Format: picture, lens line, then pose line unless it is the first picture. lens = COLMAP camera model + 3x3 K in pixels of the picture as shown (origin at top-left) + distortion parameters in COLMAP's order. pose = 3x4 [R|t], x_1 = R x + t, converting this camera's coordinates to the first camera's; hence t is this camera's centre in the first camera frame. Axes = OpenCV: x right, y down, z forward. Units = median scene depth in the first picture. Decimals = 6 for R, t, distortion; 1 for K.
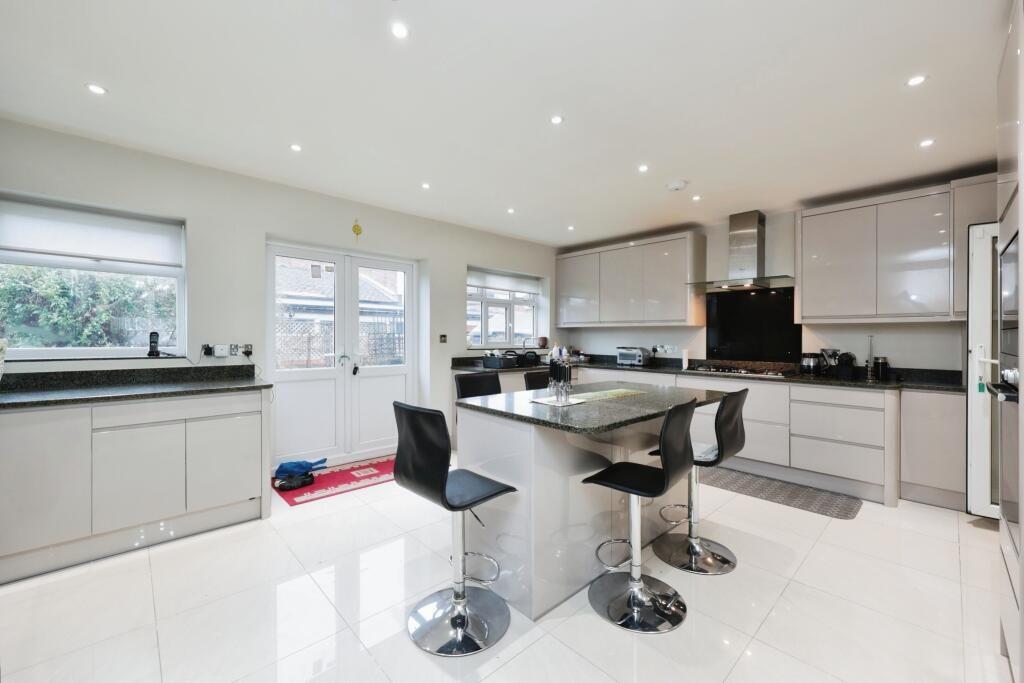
lens RADIAL K [[414.1, 0, 515.0], [0, 414.1, 337.3], [0, 0, 1]] dist [0.002054, 0.000116]
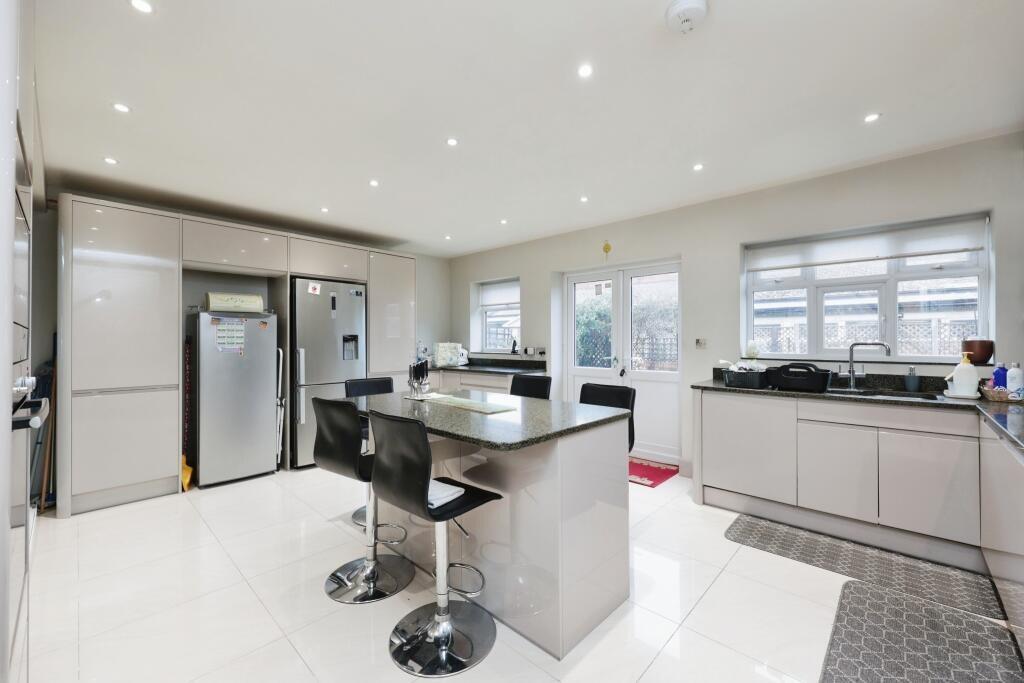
lens RADIAL K [[406.6, 0, 512.0], [0, 406.6, 341.5], [0, 0, 1]] dist [-0.015109, 0.000017]
pose [[0.058171, -0.006035, -0.998288, 0.701827], [0.001396, 0.999981, -0.005963, 0.003070], [0.998306, -0.001047, 0.058178, 0.658772]]
